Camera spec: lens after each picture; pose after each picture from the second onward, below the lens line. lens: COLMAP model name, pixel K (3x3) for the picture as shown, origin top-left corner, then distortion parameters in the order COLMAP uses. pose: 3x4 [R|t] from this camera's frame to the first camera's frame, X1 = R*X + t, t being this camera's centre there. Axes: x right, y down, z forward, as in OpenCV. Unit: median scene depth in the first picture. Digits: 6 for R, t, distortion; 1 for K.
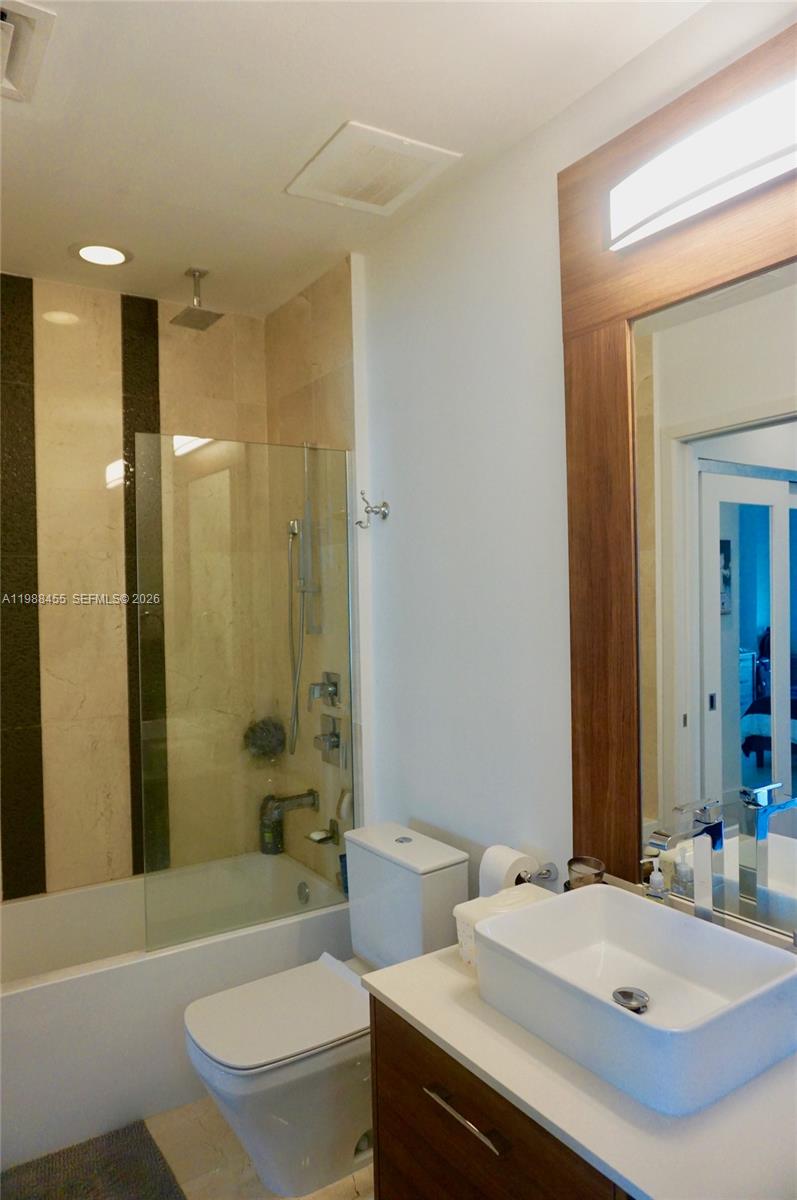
lens RADIAL K [[808.1, 0, 393.8], [0, 808.1, 606.9], [0, 0, 1]] dist [-0.063059, 0.047069]
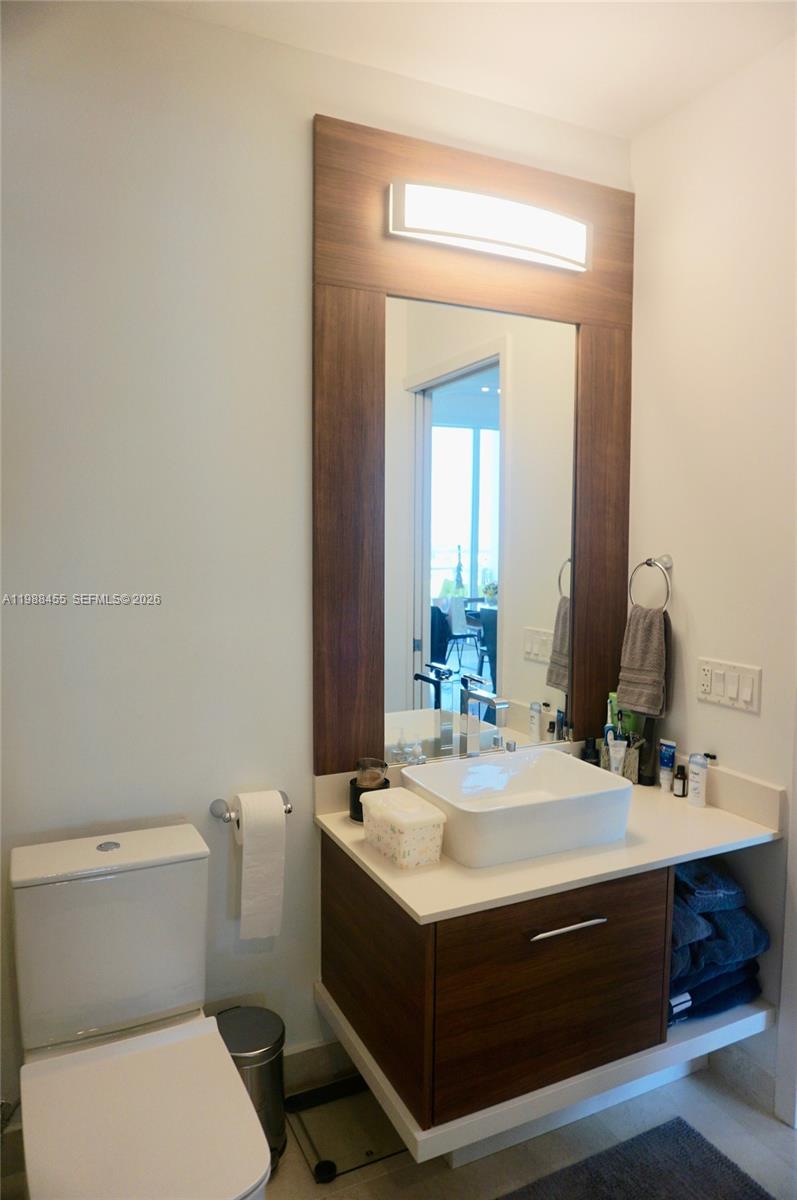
lens RADIAL K [[808.1, 0, 393.8], [0, 808.1, 606.9], [0, 0, 1]] dist [-0.063059, 0.047069]
pose [[0.116681, -0.065371, 0.991016, -0.861002], [0.011070, 0.997855, 0.064519, 0.023922], [-0.993108, 0.003443, 0.117154, 0.804969]]
